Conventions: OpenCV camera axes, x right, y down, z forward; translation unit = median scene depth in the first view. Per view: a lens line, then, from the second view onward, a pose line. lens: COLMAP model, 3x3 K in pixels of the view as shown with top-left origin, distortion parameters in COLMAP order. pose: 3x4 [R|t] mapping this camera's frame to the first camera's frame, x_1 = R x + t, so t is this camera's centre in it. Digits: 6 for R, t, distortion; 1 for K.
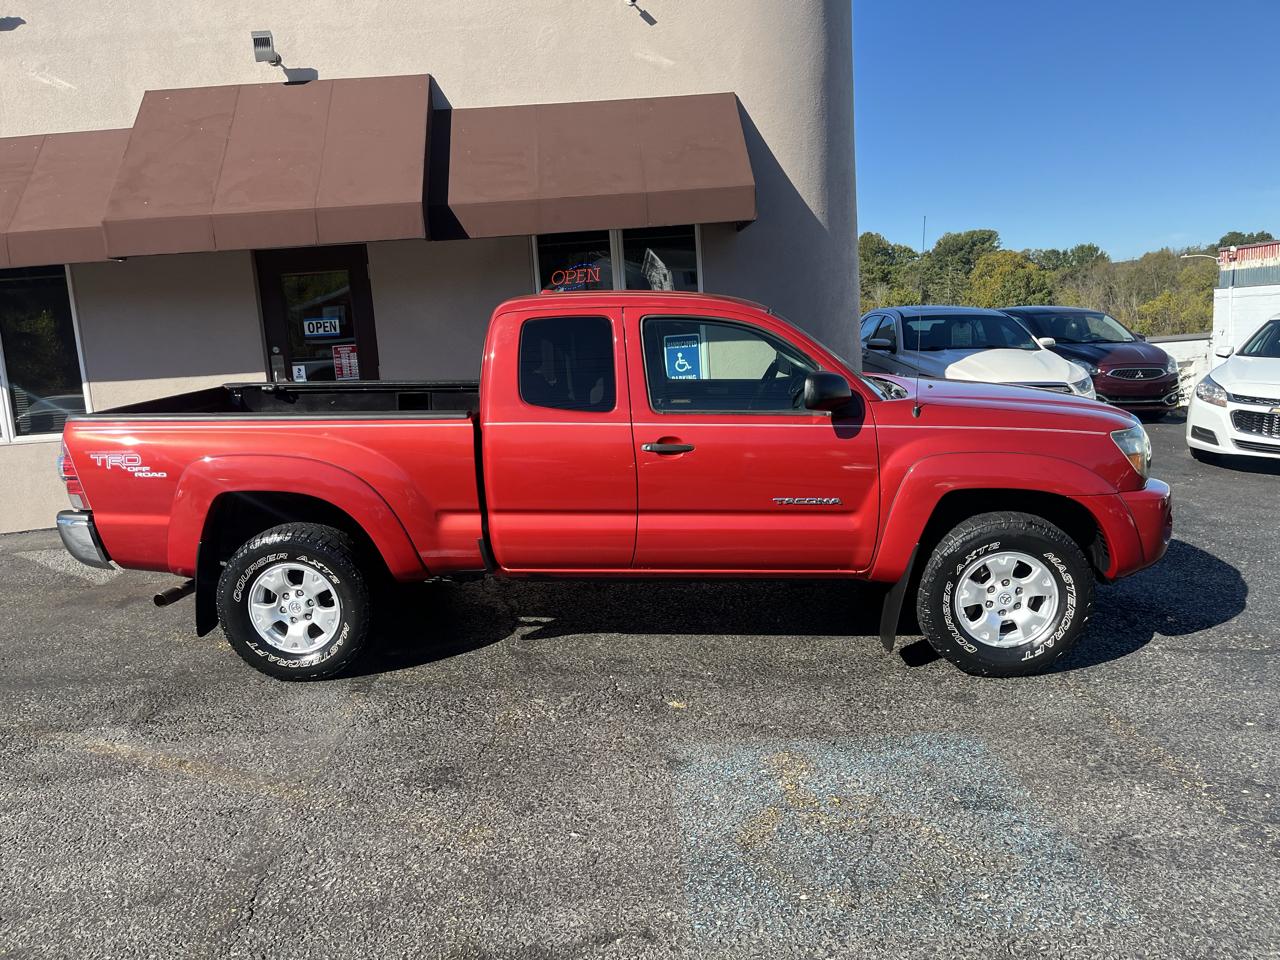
lens RADIAL K [[976.7, 0, 639.5], [0, 976.7, 504.0], [0, 0, 1]] dist [0.015715, -0.005198]
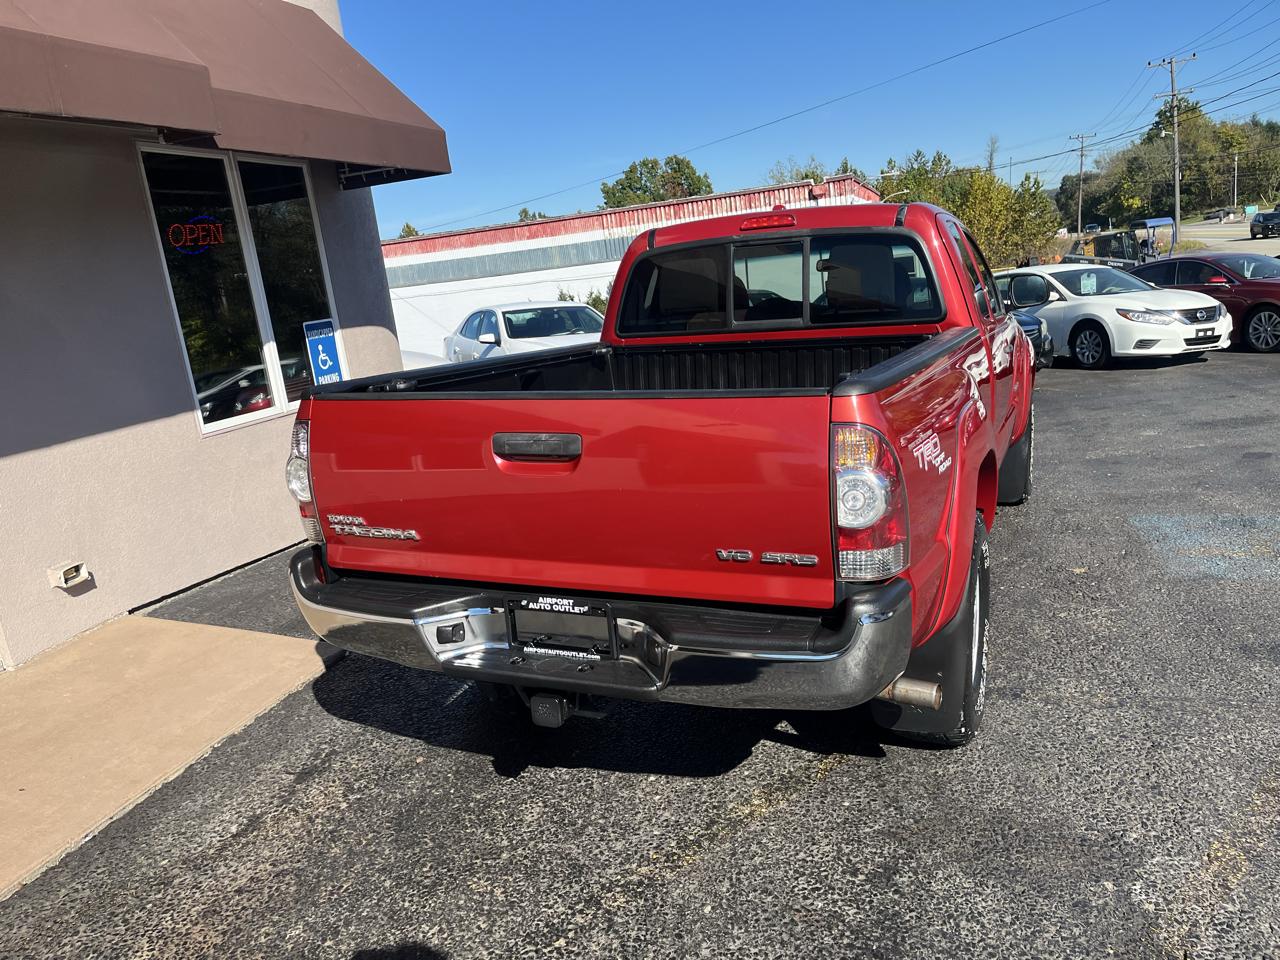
lens RADIAL K [[957.3, 0, 643.1], [0, 957.3, 490.8], [0, 0, 1]] dist [0.077448, -0.114843]
pose [[0.344136, -0.192098, 0.919058, -1.018434], [0.252617, 0.961696, 0.106419, -0.112507], [-0.904298, 0.195547, 0.379482, 0.918743]]
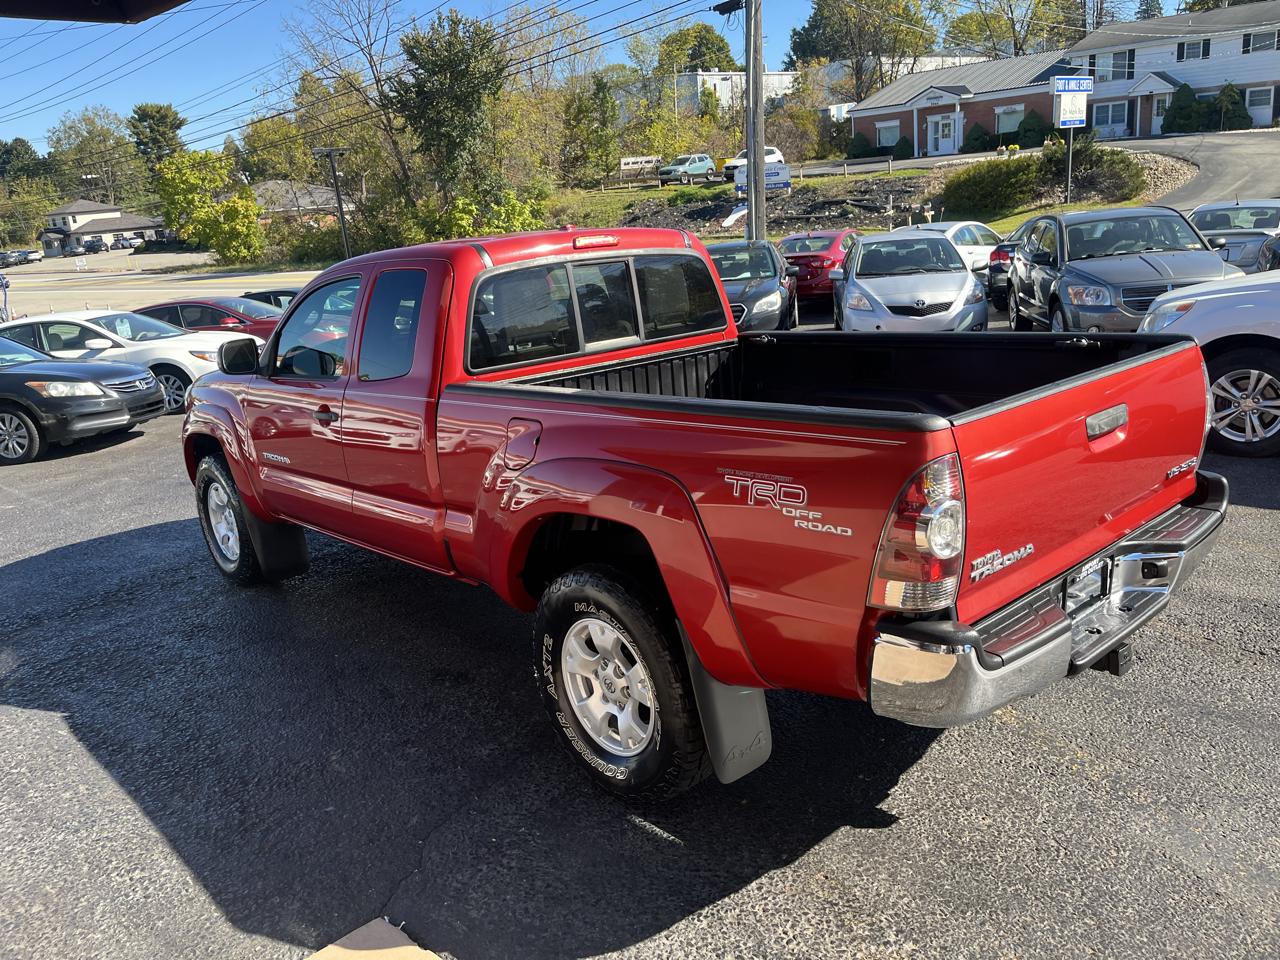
lens RADIAL K [[947.6, 0, 640.0], [0, 947.6, 480.0], [0, 0, 1]] dist [0.078227, -0.101701]
pose [[-0.718005, -0.085261, 0.690796, -0.760996], [0.239422, 0.901652, 0.360138, -0.326695], [-0.653564, 0.423973, -0.626977, 1.687014]]
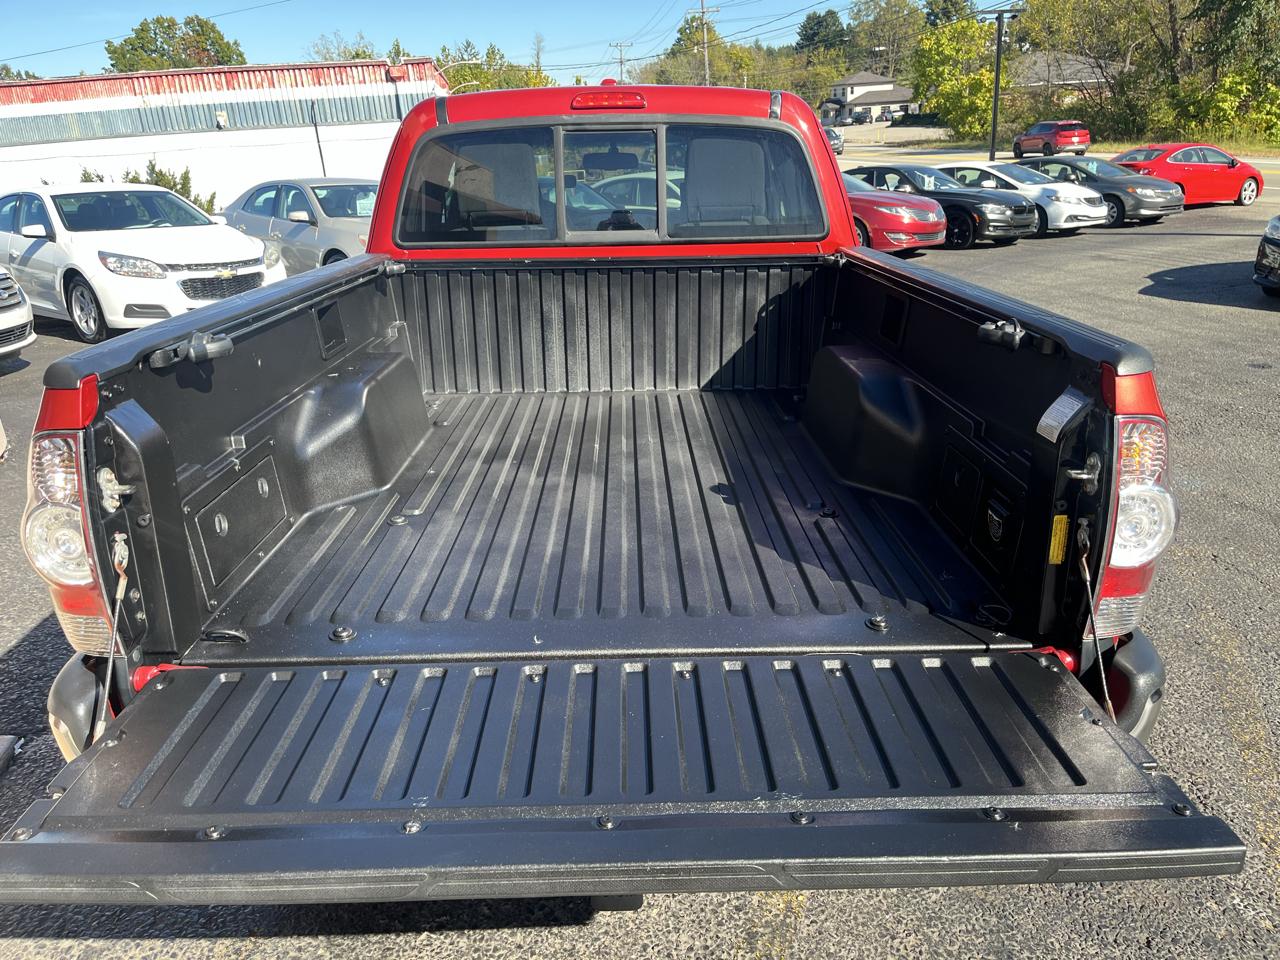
lens RADIAL K [[957.3, 0, 643.1], [0, 957.3, 490.8], [0, 0, 1]] dist [0.077448, -0.114843]
pose [[-0.087637, -0.295686, 0.951257, -0.850606], [0.225246, 0.924317, 0.308063, -0.175701], [-0.970352, 0.241265, -0.014402, 1.151470]]
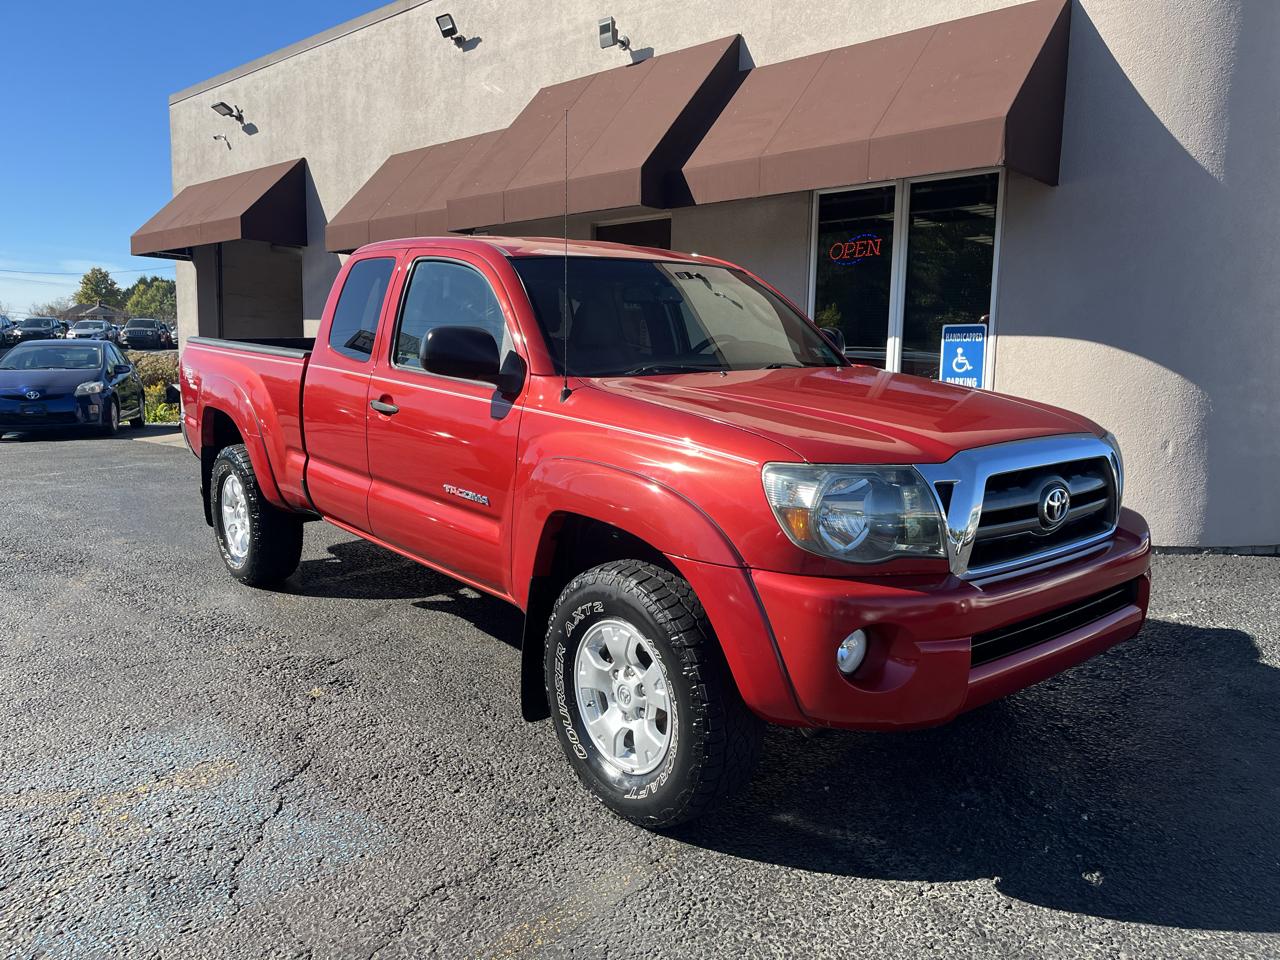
lens RADIAL K [[998.2, 0, 640.0], [0, 998.2, 480.0], [0, 0, 1]] dist [0.032792, 0.005208]
pose [[0.690559, 0.158467, -0.705703, 0.778776], [-0.184894, 0.981961, 0.039574, -0.066864], [0.699245, 0.103152, 0.707401, 0.495442]]
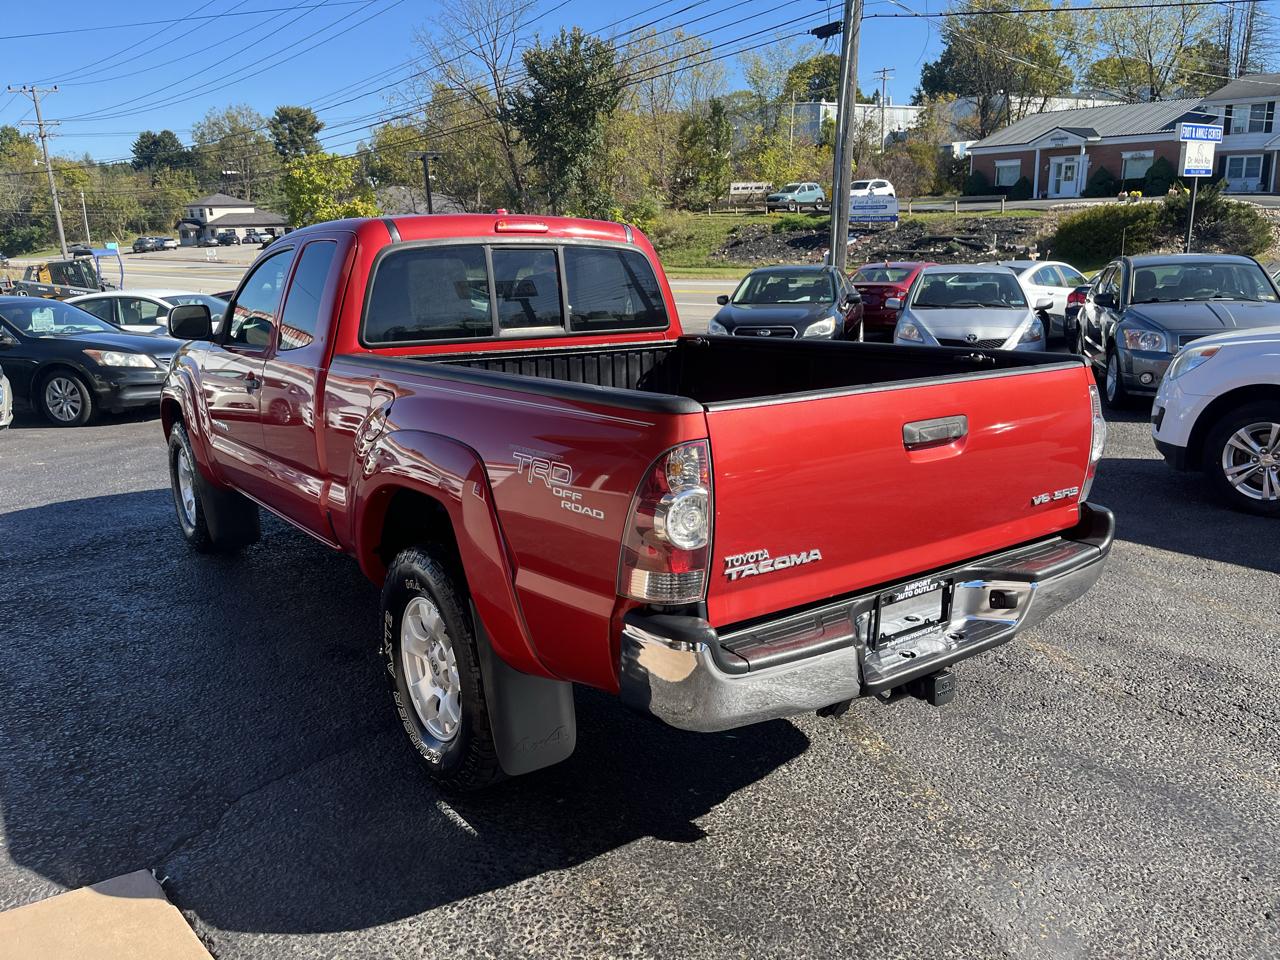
lens RADIAL K [[949.0, 0, 648.7], [0, 949.0, 492.9], [0, 0, 1]] dist [0.078188, -0.103764]
pose [[-0.646021, -0.136608, 0.750996, -0.860276], [0.189860, 0.924179, 0.331432, -0.264026], [-0.739331, 0.356696, -0.571103, 1.572411]]
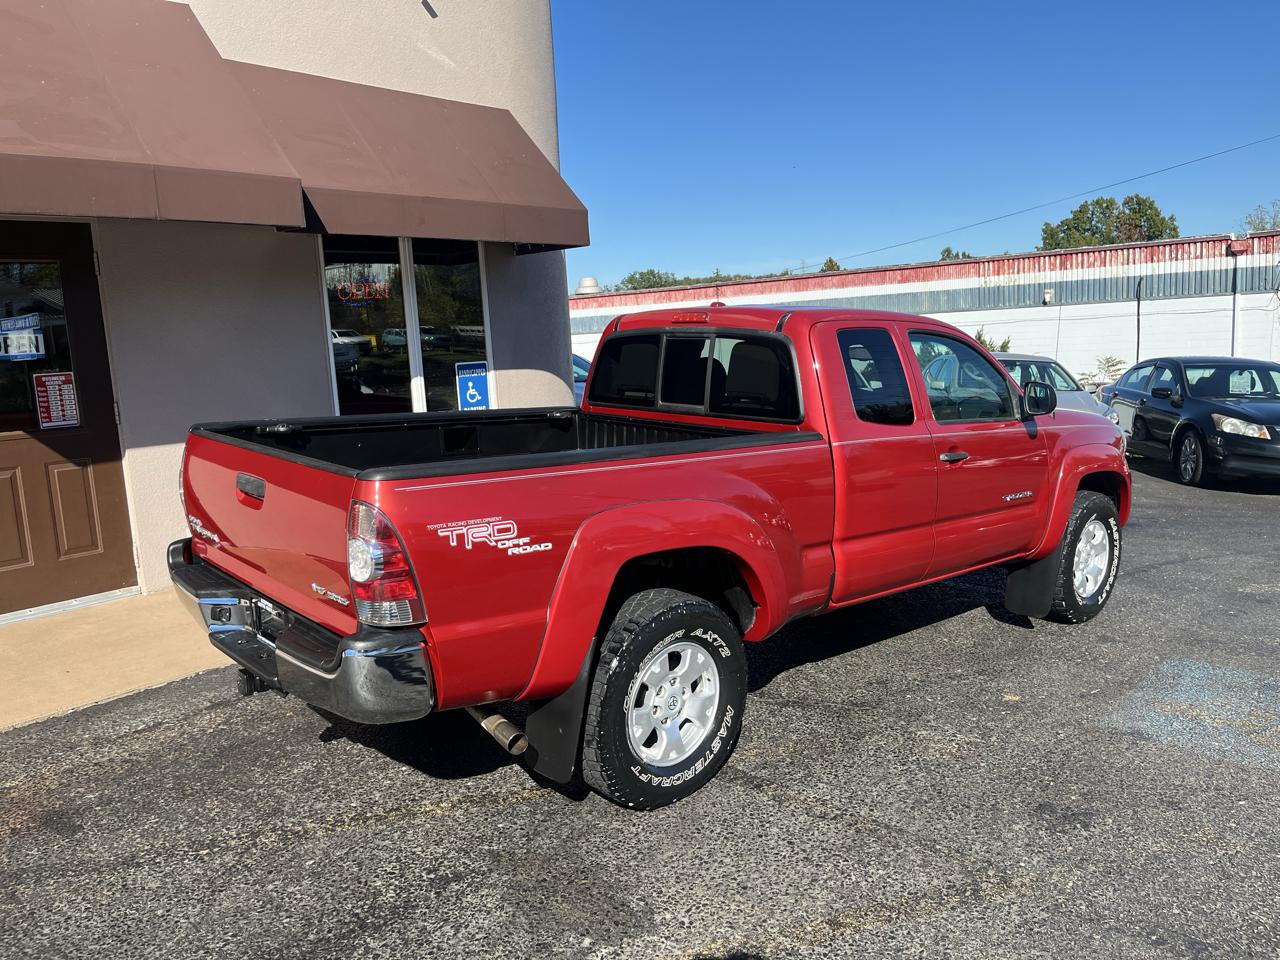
lens RADIAL K [[969.9, 0, 646.5], [0, 969.9, 480.6], [0, 0, 1]] dist [0.050216, -0.063861]
pose [[0.698932, -0.077853, 0.710939, -0.870096], [0.125911, 0.991926, -0.015161, -0.053622], [-0.704018, 0.100112, 0.703091, 0.467347]]
